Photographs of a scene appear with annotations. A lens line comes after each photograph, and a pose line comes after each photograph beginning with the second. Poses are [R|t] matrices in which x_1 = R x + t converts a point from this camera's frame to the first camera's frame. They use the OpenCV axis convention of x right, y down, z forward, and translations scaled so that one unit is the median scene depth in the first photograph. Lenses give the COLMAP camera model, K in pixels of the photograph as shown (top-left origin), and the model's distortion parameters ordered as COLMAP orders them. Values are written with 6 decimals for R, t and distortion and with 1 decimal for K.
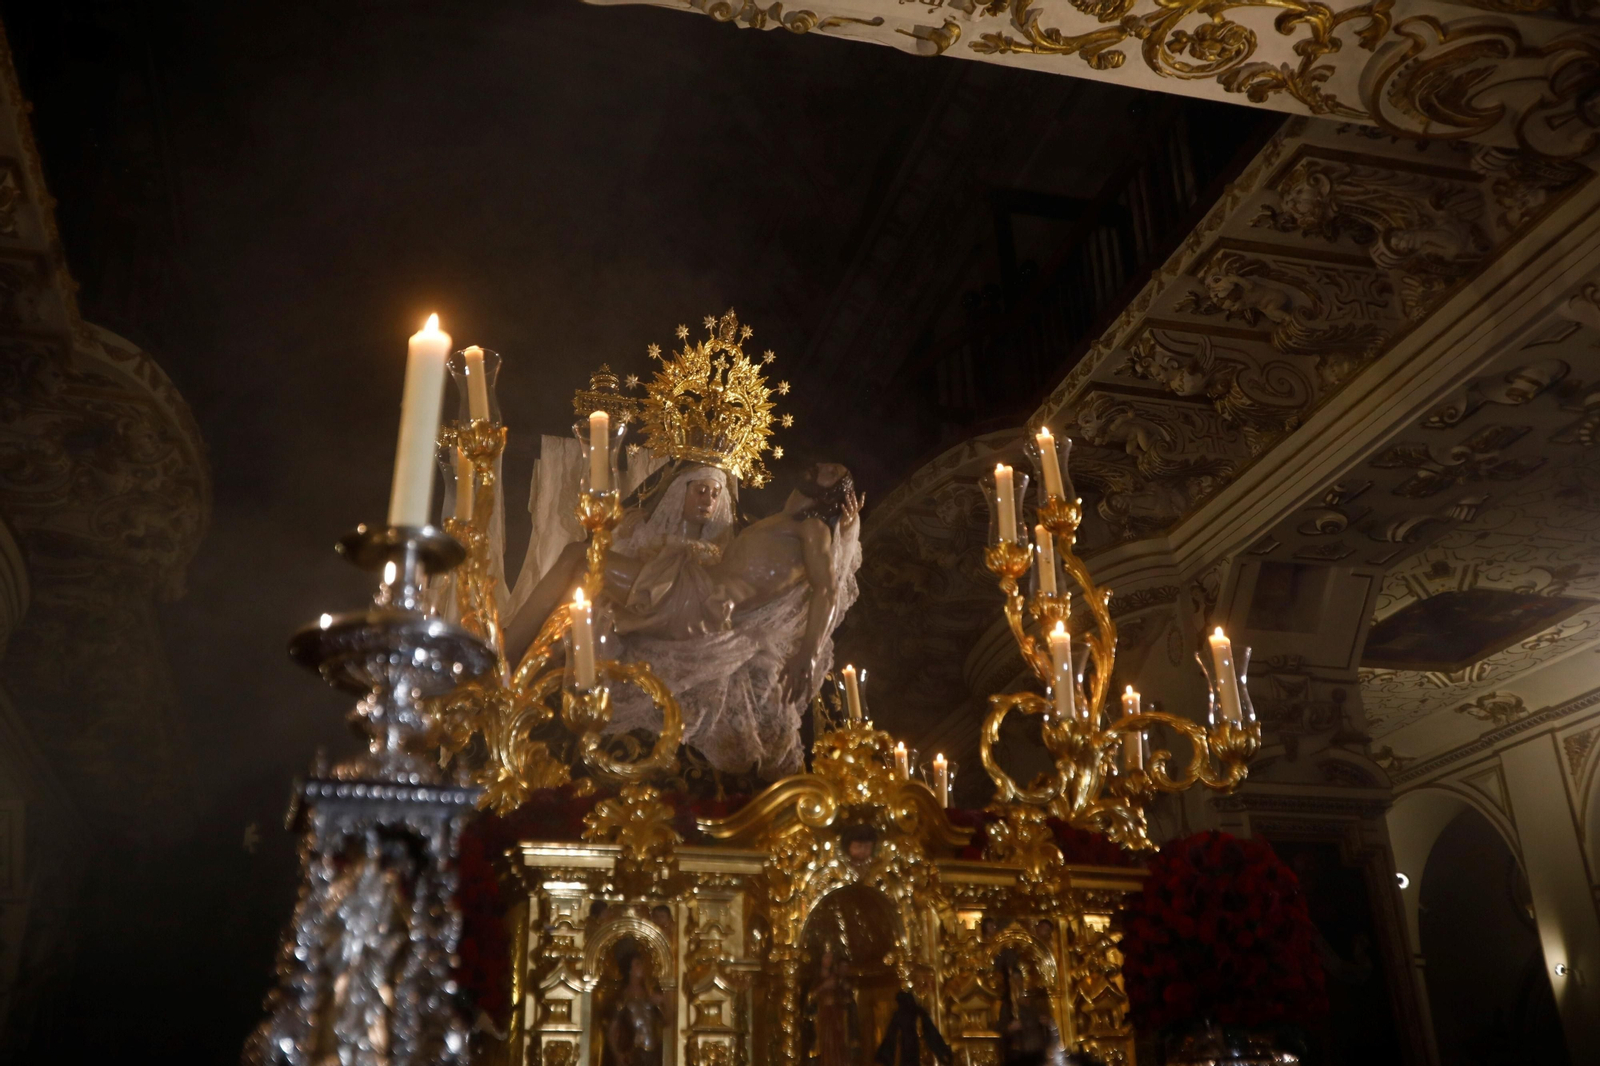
lens RADIAL K [[1490.3, 0, 796.9], [0, 1490.3, 526.6], [0, 0, 1]] dist [0.036827, 0.000000]
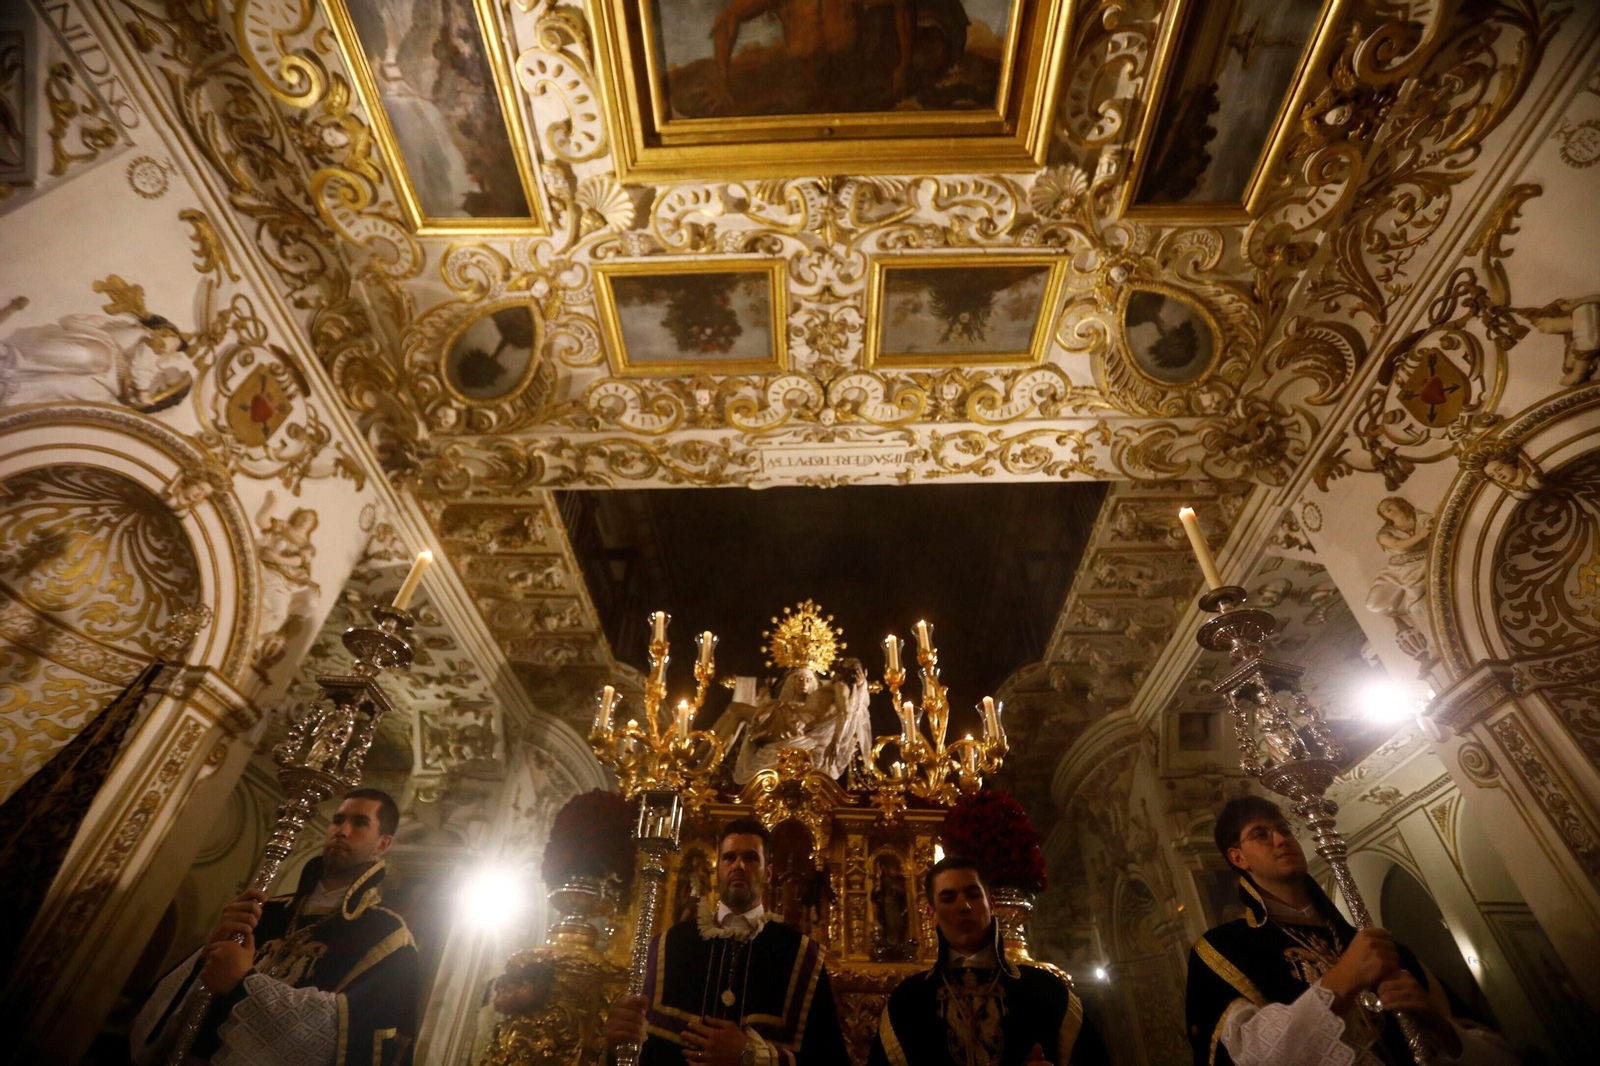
lens RADIAL K [[719.3, 0, 798.7], [0, 719.3, 536.3], [0, 0, 1]] dist [-0.065726, 0.023884]
pose [[0.951261, -0.167769, -0.258759, 0.195798], [0.079767, 0.944374, -0.319054, 0.093436], [0.297893, 0.282863, 0.911728, -0.025379]]
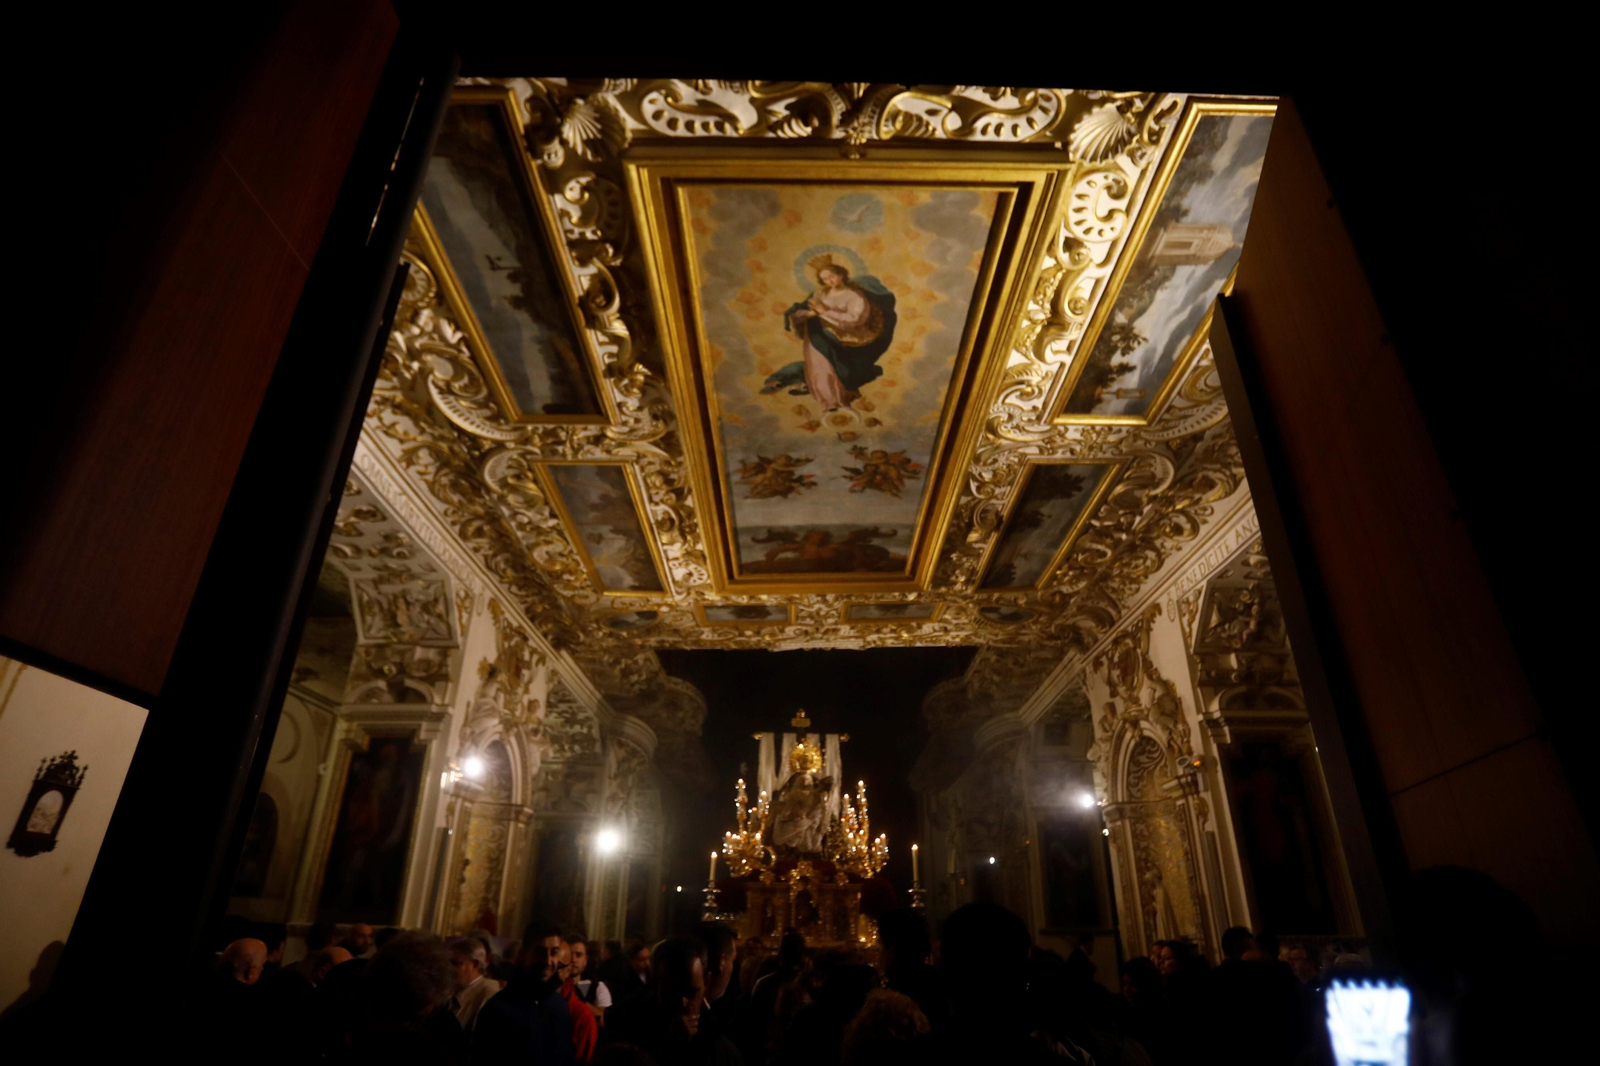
lens RADIAL K [[827.2, 0, 806.7], [0, 827.2, 541.8], [0, 0, 1]] dist [-0.048675, 0.001040]
pose [[0.960143, -0.088660, -0.265077, 0.516495], [0.083989, 0.996047, -0.028928, -0.515910], [0.266594, 0.005512, 0.963793, -1.058384]]
